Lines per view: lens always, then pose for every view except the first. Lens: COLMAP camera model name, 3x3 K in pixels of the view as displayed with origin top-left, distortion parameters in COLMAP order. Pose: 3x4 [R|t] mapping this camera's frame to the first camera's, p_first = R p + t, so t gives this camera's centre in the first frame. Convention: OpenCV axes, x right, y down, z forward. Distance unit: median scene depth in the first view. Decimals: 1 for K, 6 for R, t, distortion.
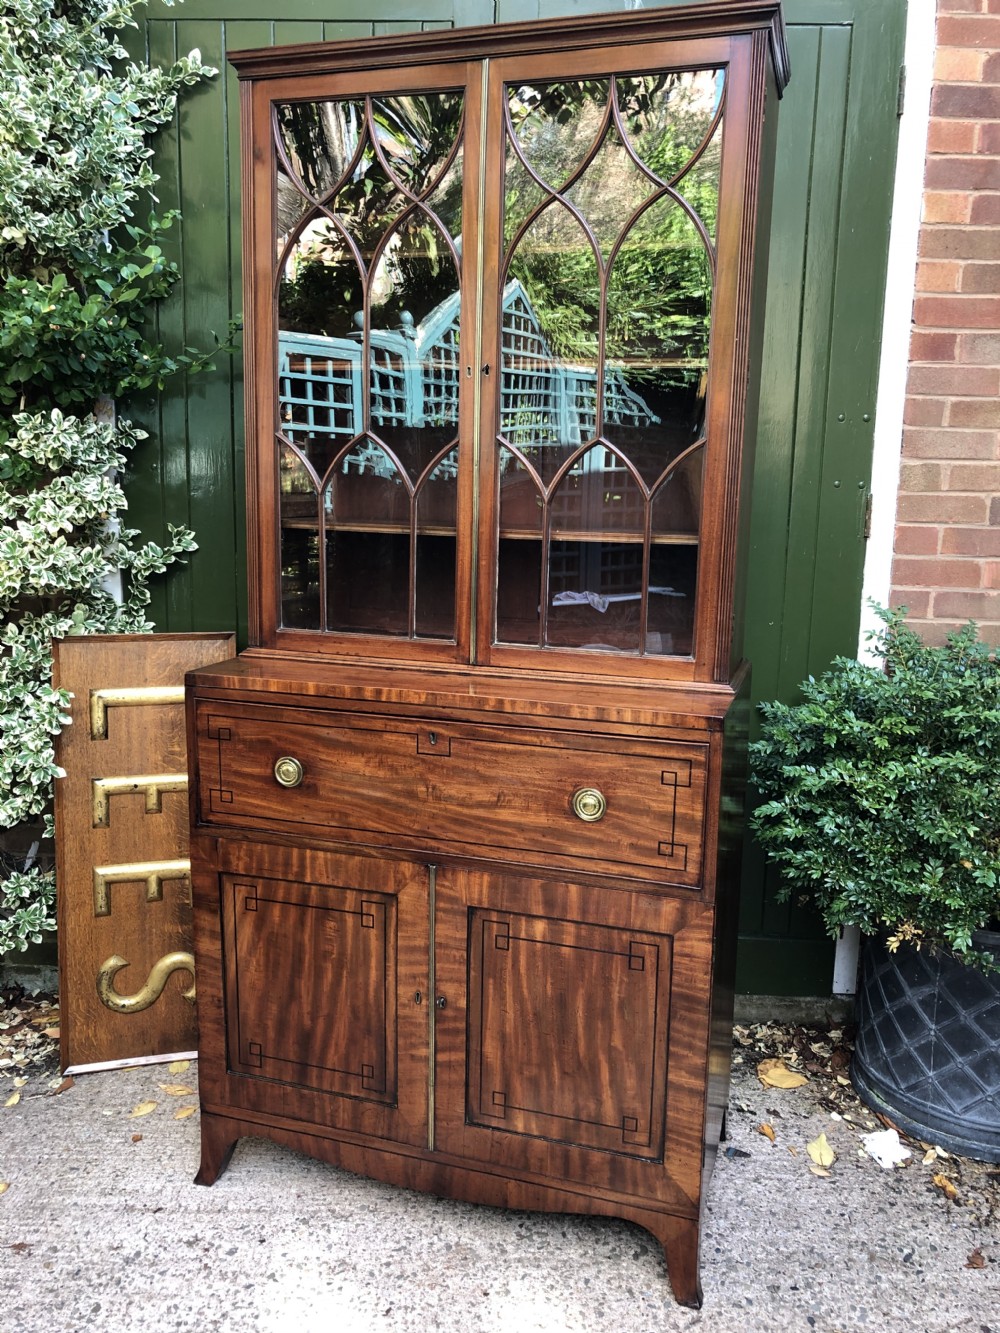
lens RADIAL K [[1099.6, 0, 501.5], [0, 1099.6, 656.2], [0, 0, 1]] dist [0.008497, 0.008421]
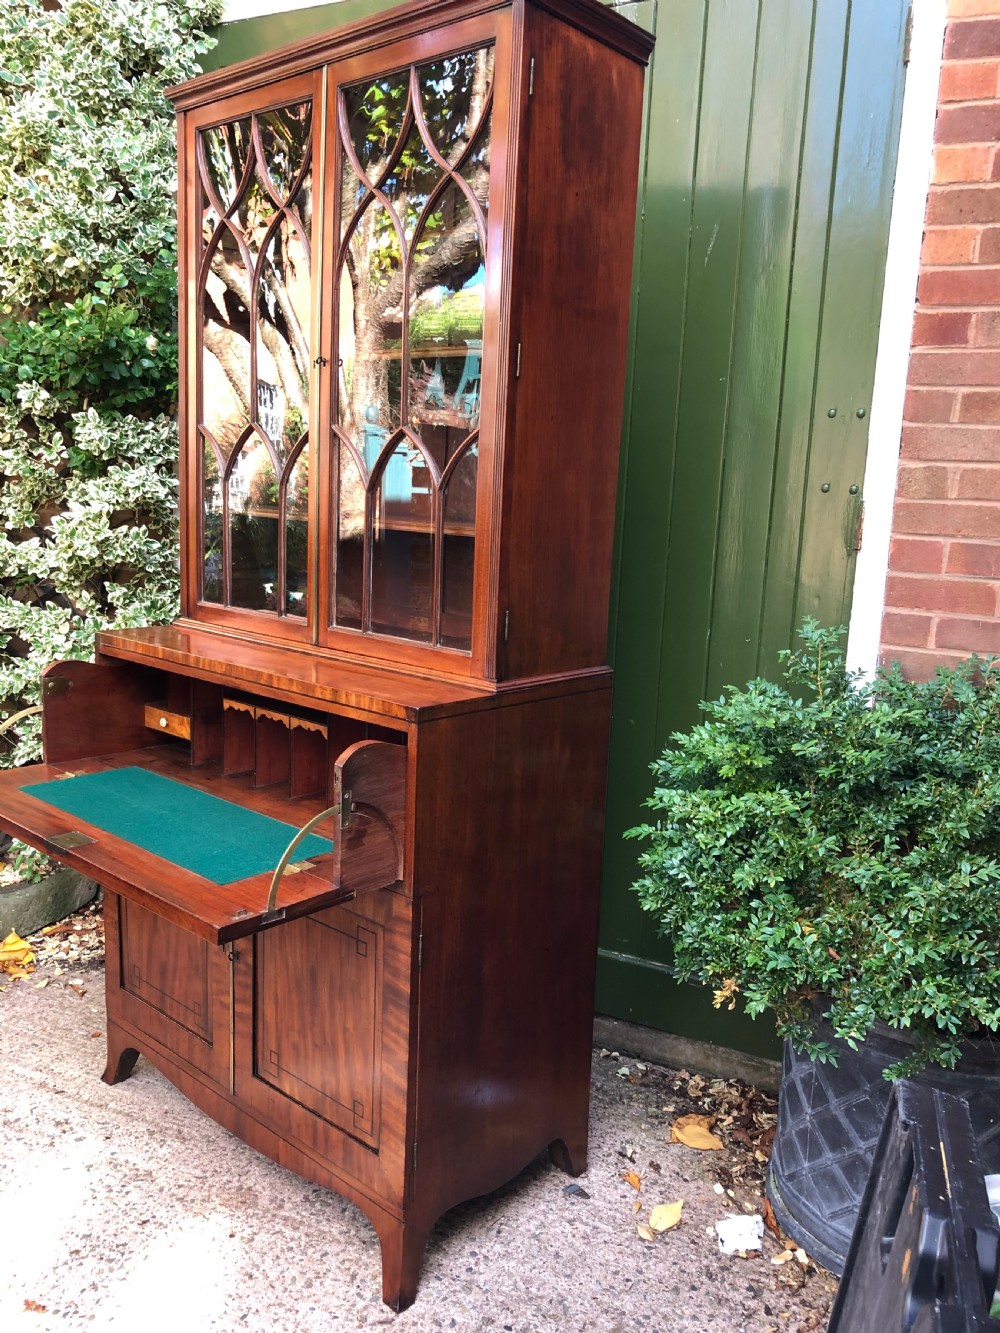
lens RADIAL K [[1099.6, 0, 496.4], [0, 1099.6, 664.1], [0, 0, 1]] dist [0.008497, 0.008421]
pose [[0.910721, 0.085438, -0.404090, 0.550907], [-0.089766, 0.995929, 0.008262, 0.001215], [0.403150, 0.028749, 0.914682, 0.110735]]
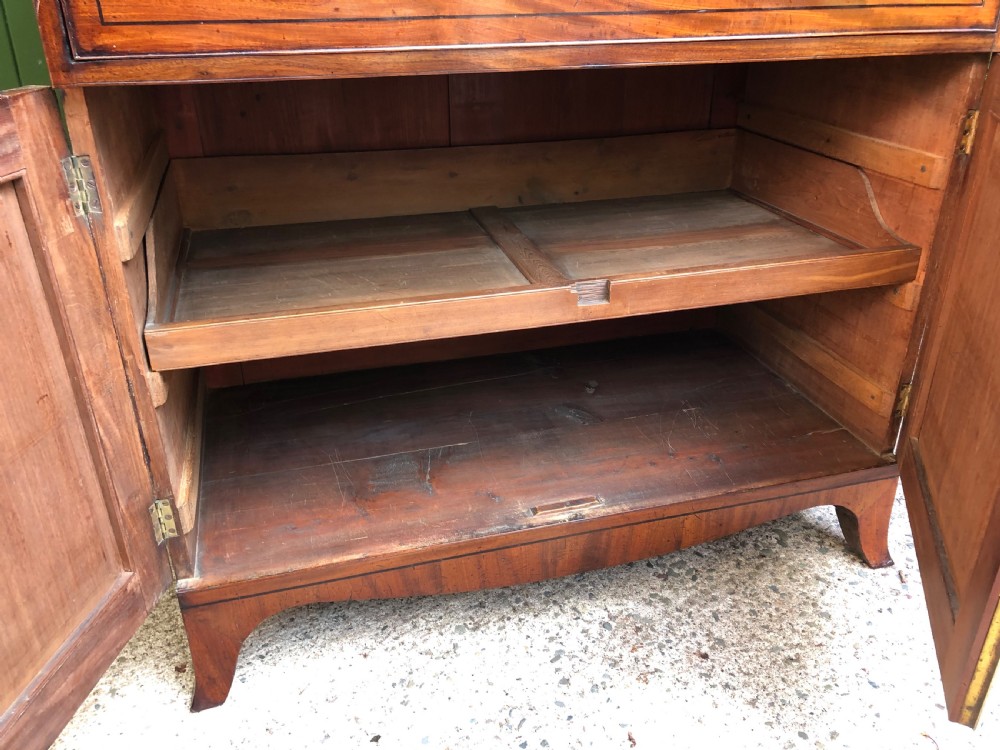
lens RADIAL K [[824.9, 0, 504.4], [0, 824.9, 368.1], [0, 0, 1]] dist [0.008497, 0.008421]
pose [[0.832450, -0.266658, 0.485717, -0.323780], [0.112123, 0.939517, 0.323630, 0.178879], [-0.542638, -0.214945, 0.811999, 0.606679]]
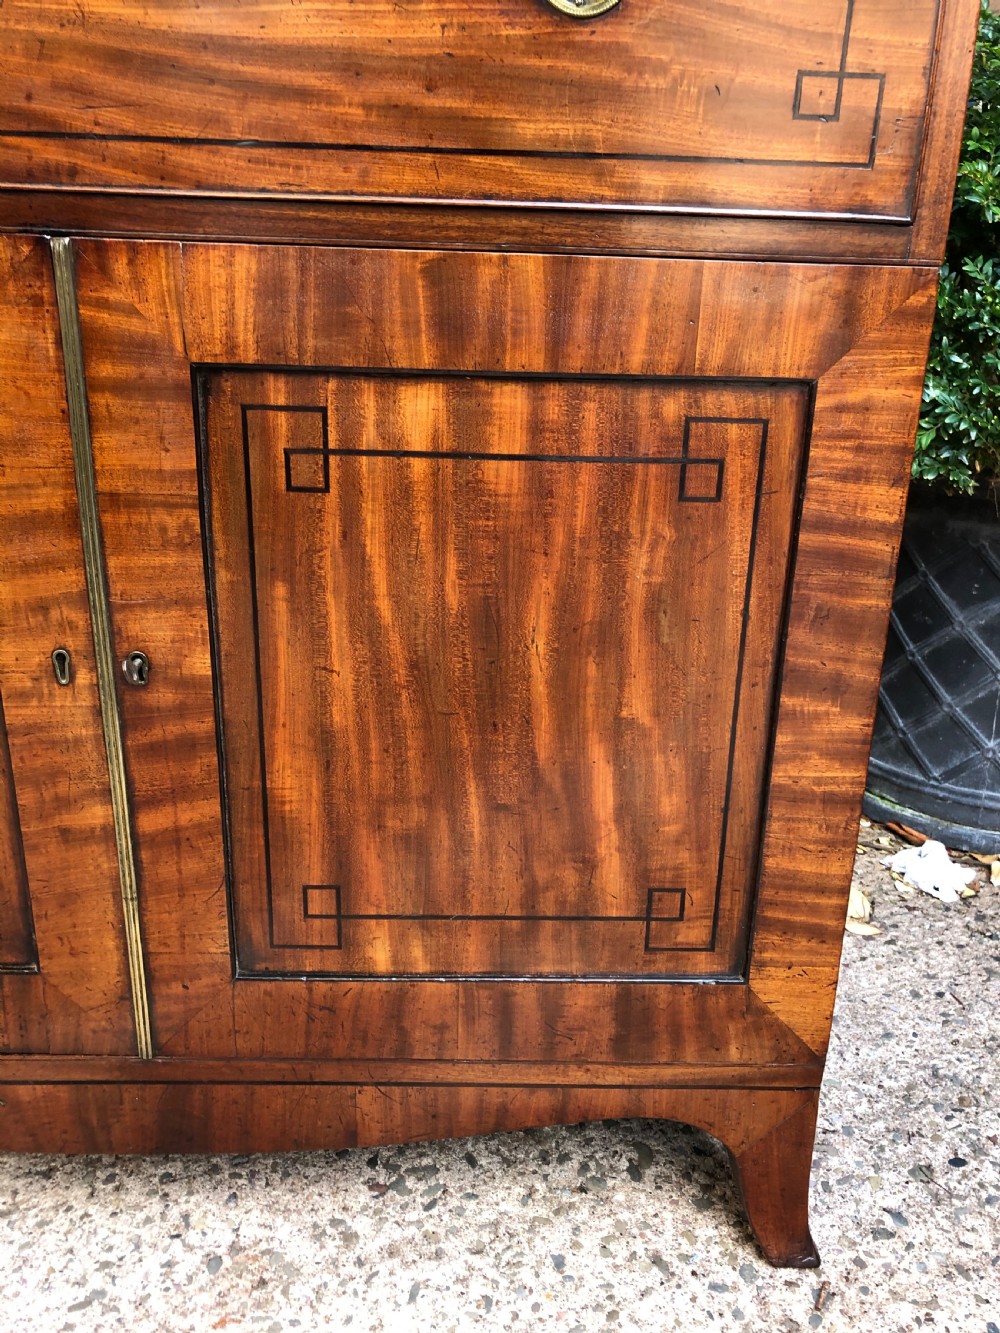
lens RADIAL K [[1099.6, 0, 513.2], [0, 1099.6, 655.3], [0, 0, 1]] dist [0.008497, 0.008421]
pose [[0.944964, -0.099434, 0.311699, -0.047419], [0.042772, 0.982067, 0.183616, 0.237372], [-0.324367, -0.160179, 0.932271, 0.602690]]
